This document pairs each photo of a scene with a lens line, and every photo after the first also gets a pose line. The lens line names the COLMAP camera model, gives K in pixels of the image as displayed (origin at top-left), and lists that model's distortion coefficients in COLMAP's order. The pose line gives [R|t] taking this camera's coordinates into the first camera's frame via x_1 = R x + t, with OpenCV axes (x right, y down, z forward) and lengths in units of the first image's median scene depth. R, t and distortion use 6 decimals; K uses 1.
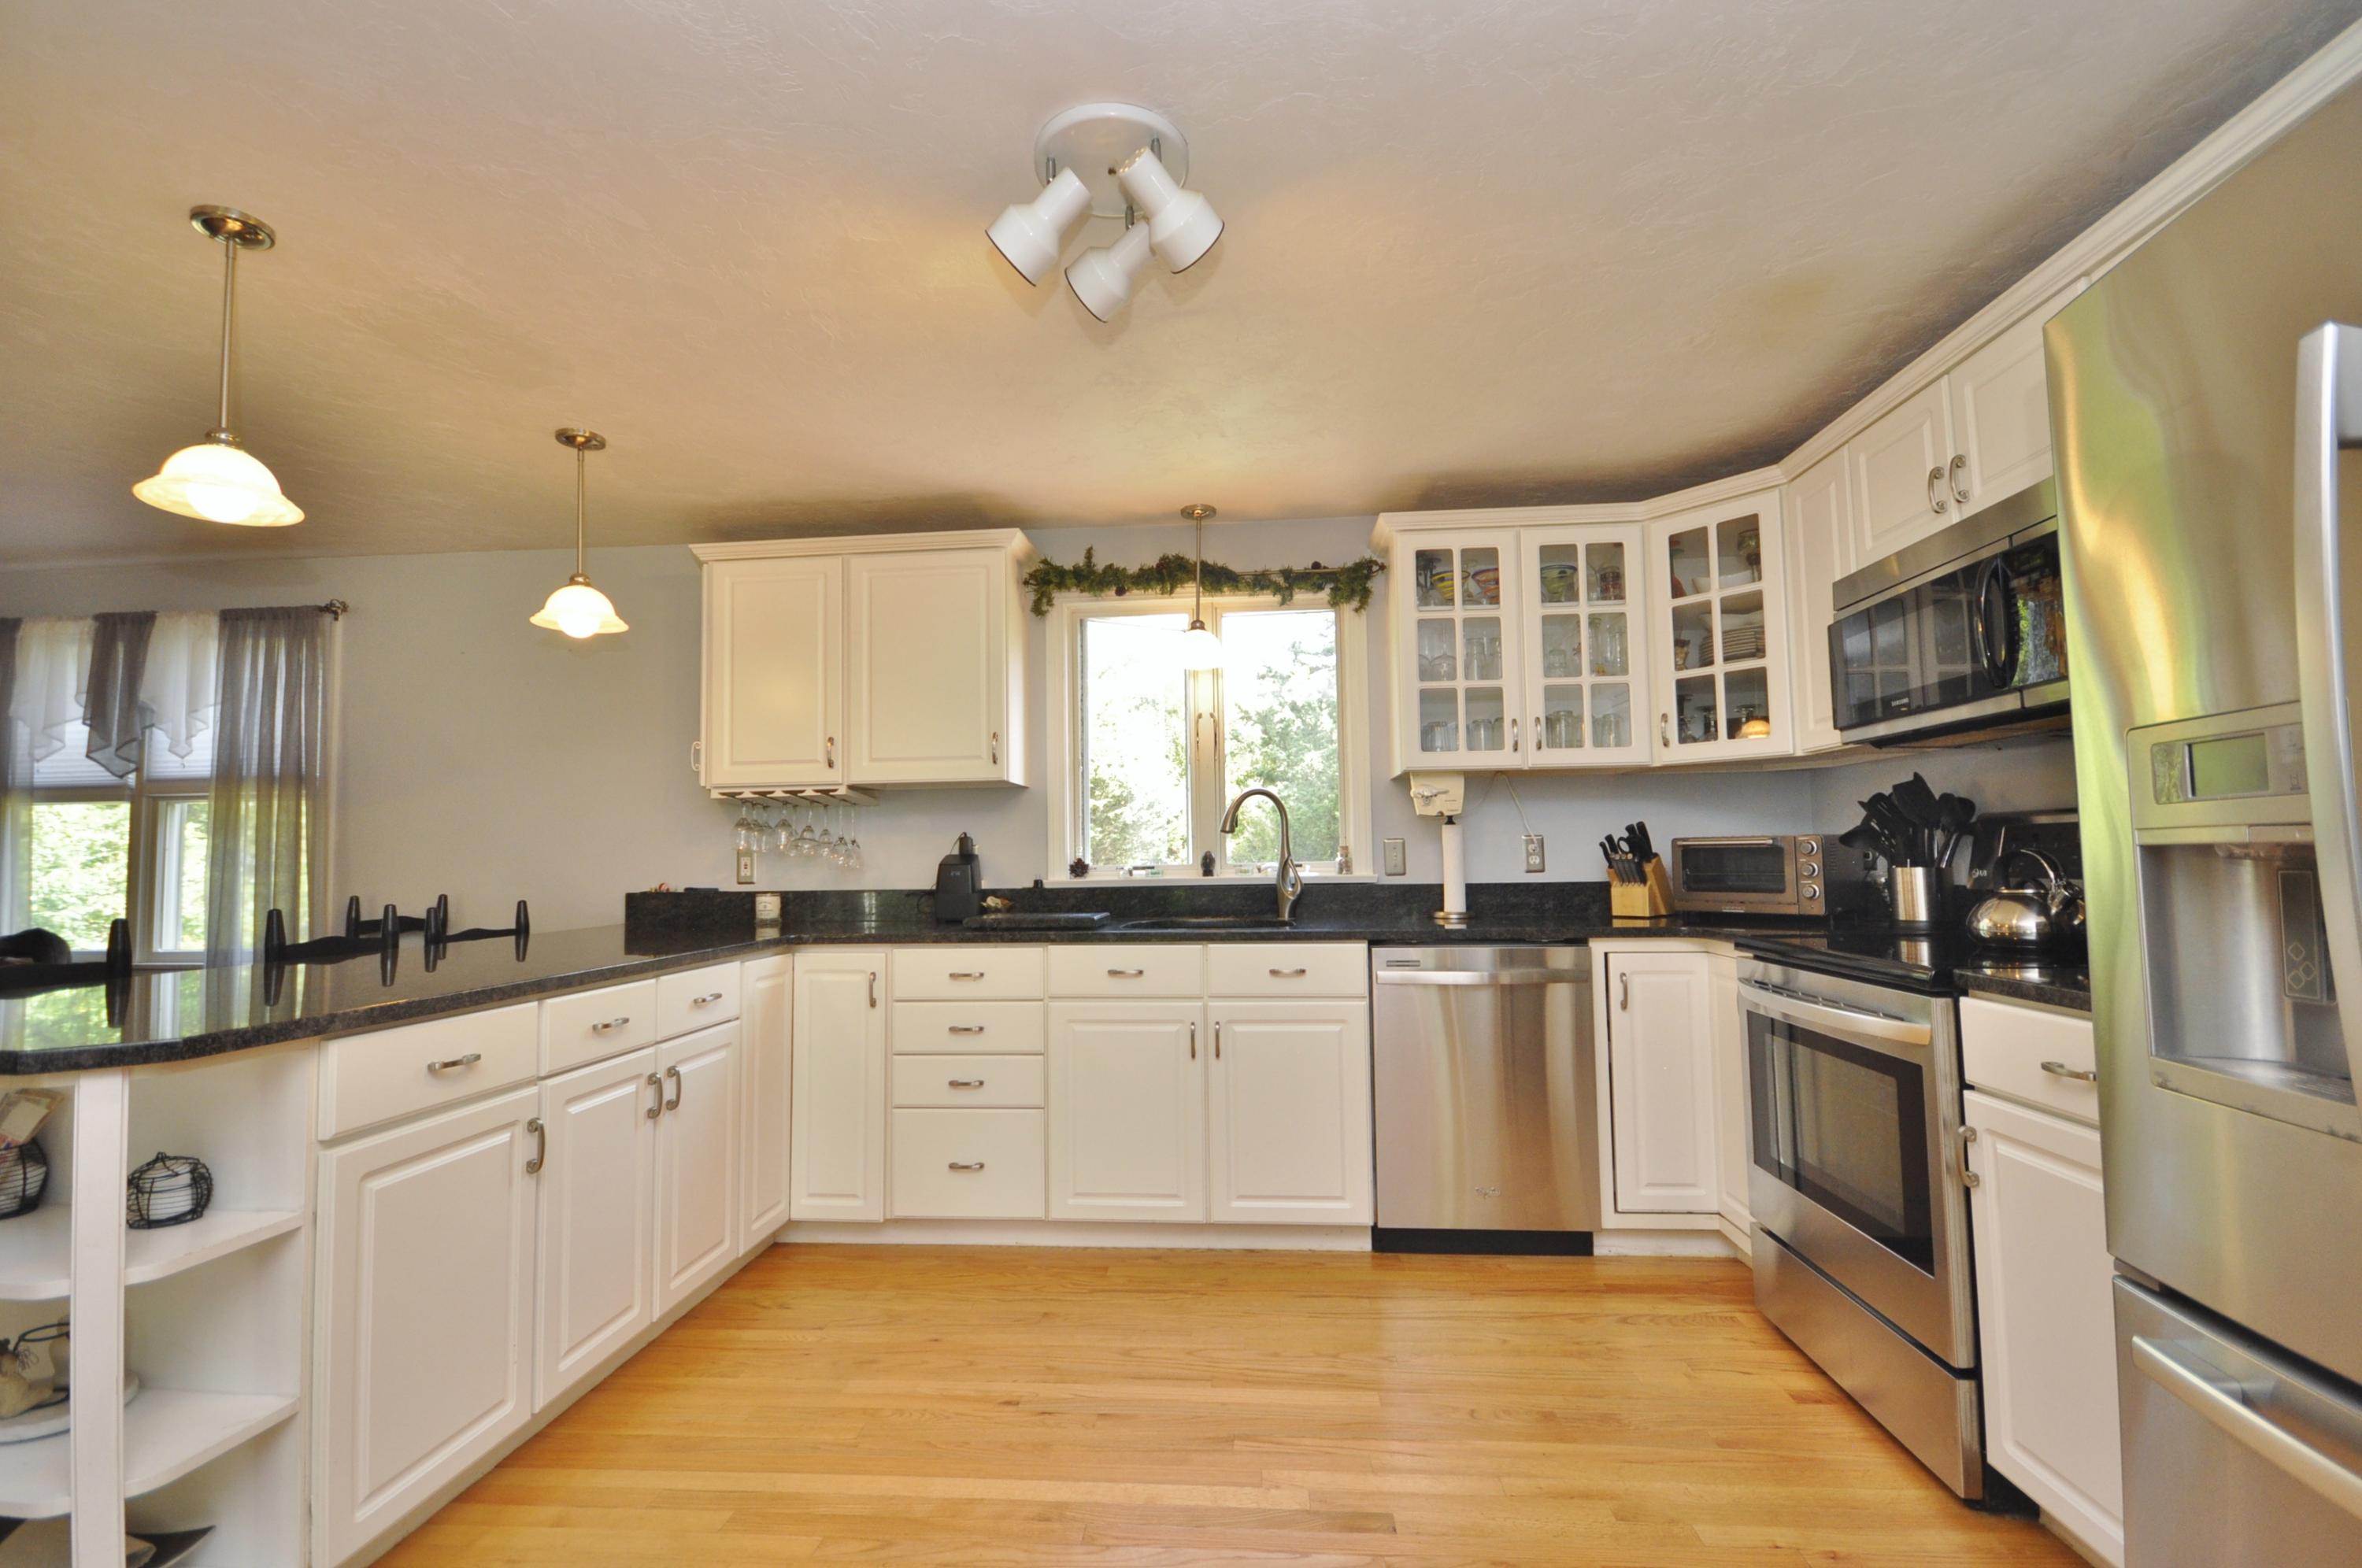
lens RADIAL K [[1043.1, 0, 1175.7], [0, 1043.1, 798.5], [0, 0, 1]] dist [-0.001310, -0.002171]
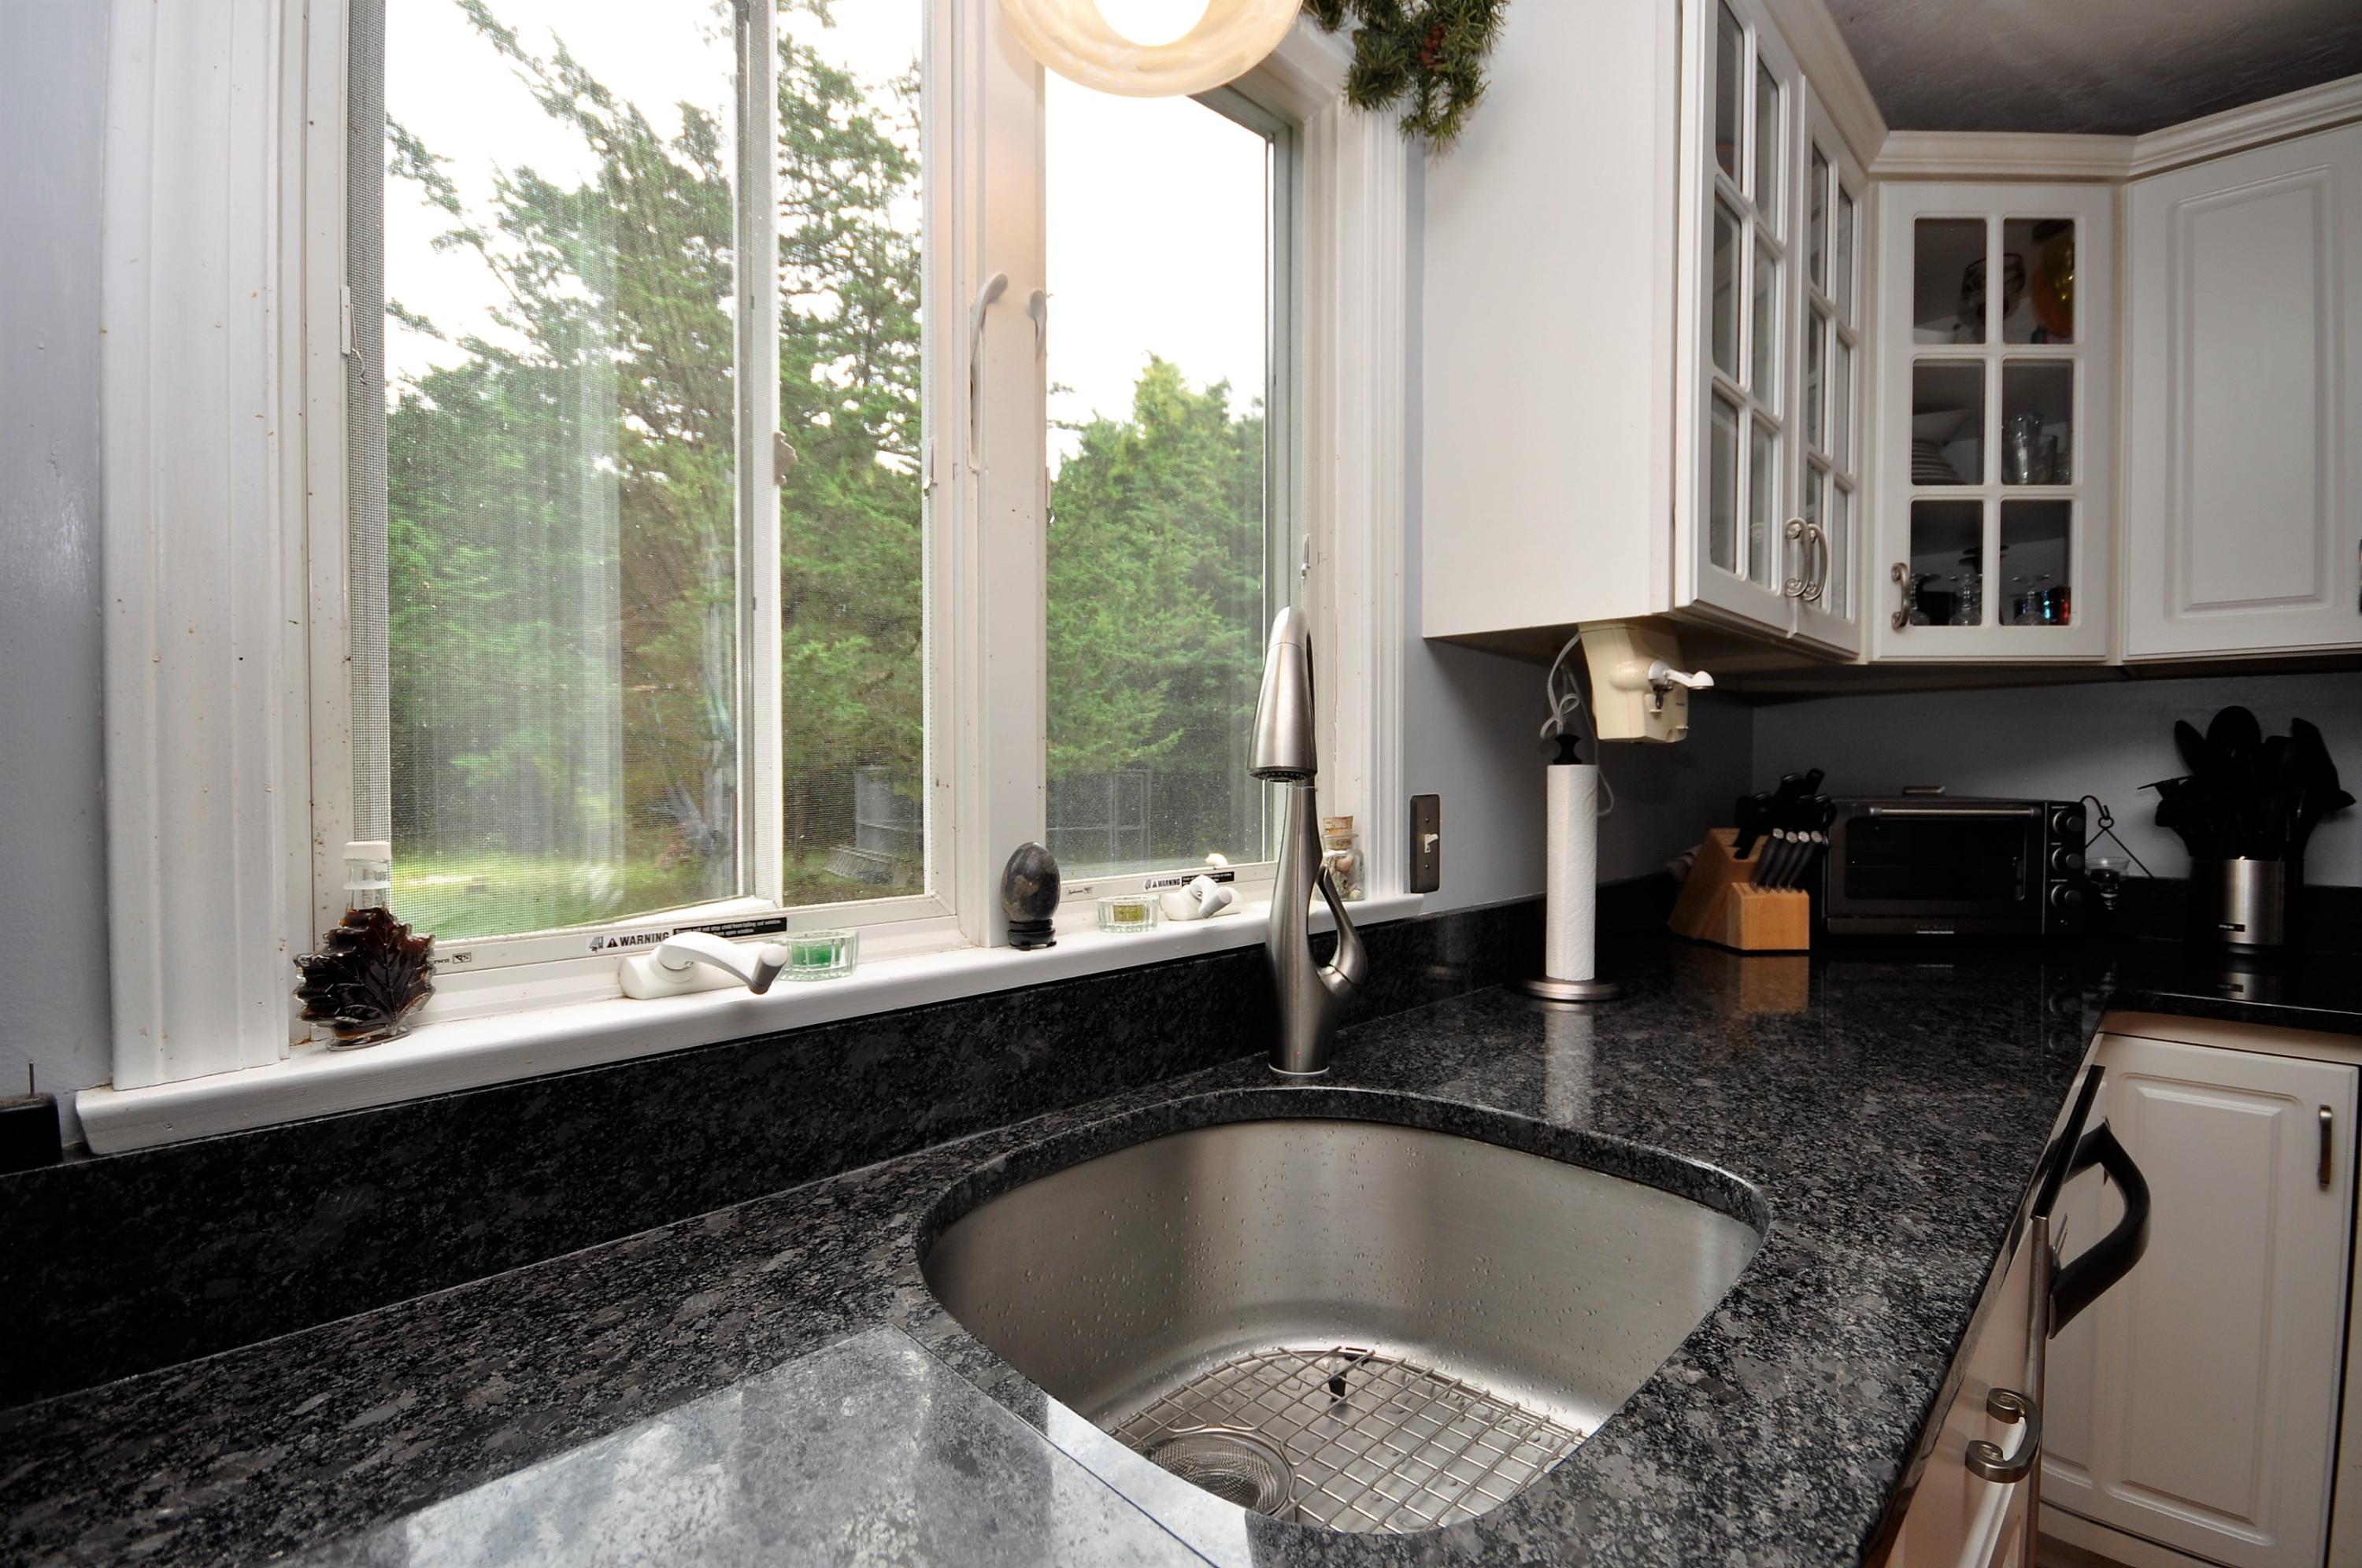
lens RADIAL K [[1043.1, 0, 1179.9], [0, 1043.1, 789.1], [0, 0, 1]] dist [-0.001310, -0.002171]
pose [[0.643024, 0.003033, 0.765840, -0.161058], [-0.052038, 0.997854, 0.039740, 0.029658], [-0.764076, -0.065407, 0.641802, 0.949741]]
